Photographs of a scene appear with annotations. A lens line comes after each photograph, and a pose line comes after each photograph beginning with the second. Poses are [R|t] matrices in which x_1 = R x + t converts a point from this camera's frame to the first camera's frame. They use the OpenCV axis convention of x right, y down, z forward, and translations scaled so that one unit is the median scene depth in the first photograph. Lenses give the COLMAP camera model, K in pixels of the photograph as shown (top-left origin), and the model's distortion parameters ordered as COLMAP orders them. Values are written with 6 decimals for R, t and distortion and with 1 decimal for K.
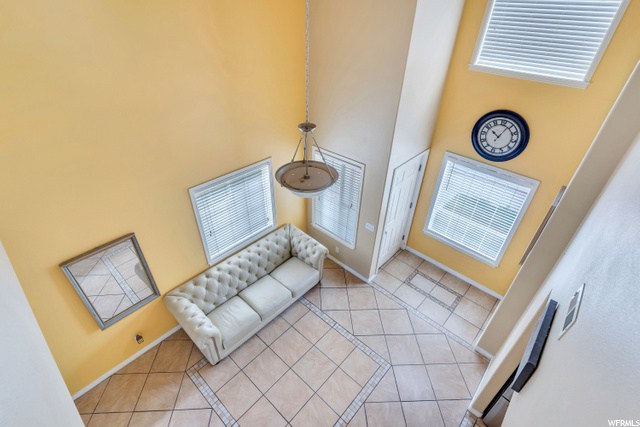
lens RADIAL K [[305.7, 0, 320.0], [0, 305.7, 214.6], [0, 0, 1]] dist [0.002138, -0.000009]
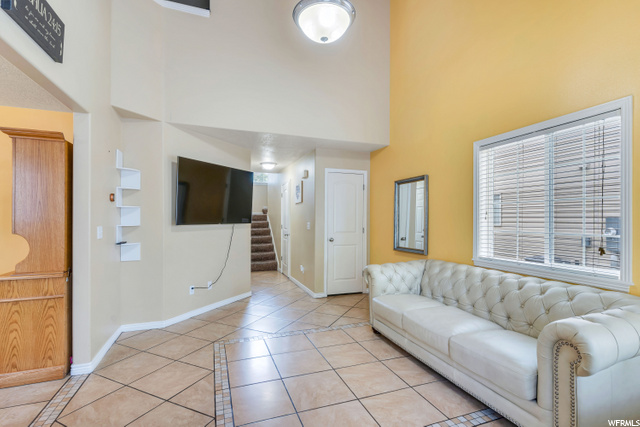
lens RADIAL K [[305.7, 0, 321.8], [0, 305.7, 214.6], [0, 0, 1]] dist [0.002138, -0.000009]
pose [[-0.457878, -0.024600, -0.888675, 0.530909], [-0.520436, 0.817846, 0.245508, 0.096044], [0.720760, 0.574911, -0.387276, 1.114236]]
